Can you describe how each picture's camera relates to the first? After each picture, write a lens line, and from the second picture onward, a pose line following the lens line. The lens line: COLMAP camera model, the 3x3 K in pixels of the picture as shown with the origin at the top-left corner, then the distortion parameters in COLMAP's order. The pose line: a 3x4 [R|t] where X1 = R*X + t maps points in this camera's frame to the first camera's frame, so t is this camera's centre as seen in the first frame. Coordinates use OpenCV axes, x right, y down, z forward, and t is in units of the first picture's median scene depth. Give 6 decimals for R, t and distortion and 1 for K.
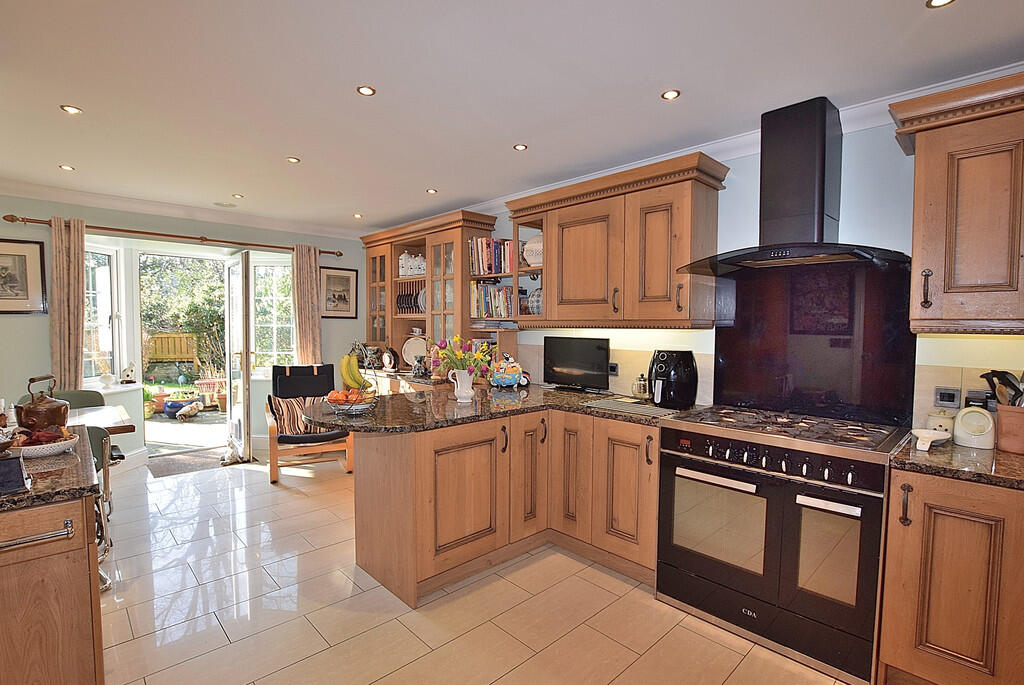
lens RADIAL K [[480.6, 0, 512.0], [0, 480.6, 342.5], [0, 0, 1]] dist [-0.002141, -0.000173]
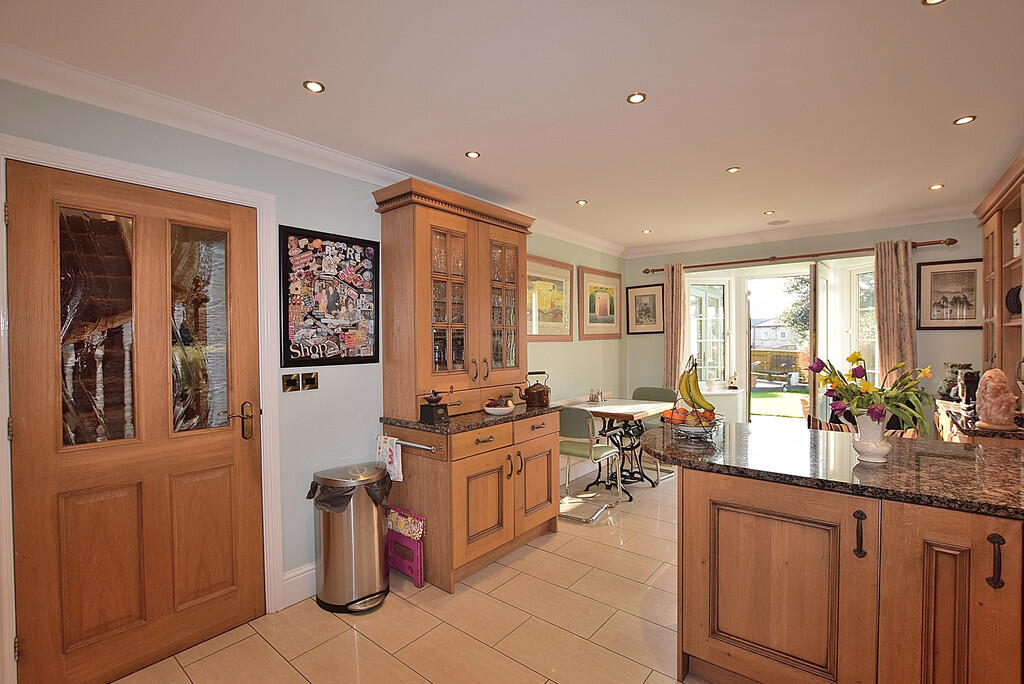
lens RADIAL K [[468.8, 0, 512.0], [0, 468.8, 342.0], [0, 0, 1]] dist [-0.028723, 0.000866]
pose [[0.125011, -0.002626, -0.992152, 0.307509], [-0.029280, 0.999551, -0.006335, -0.009708], [0.991723, 0.029842, 0.124878, 0.324144]]
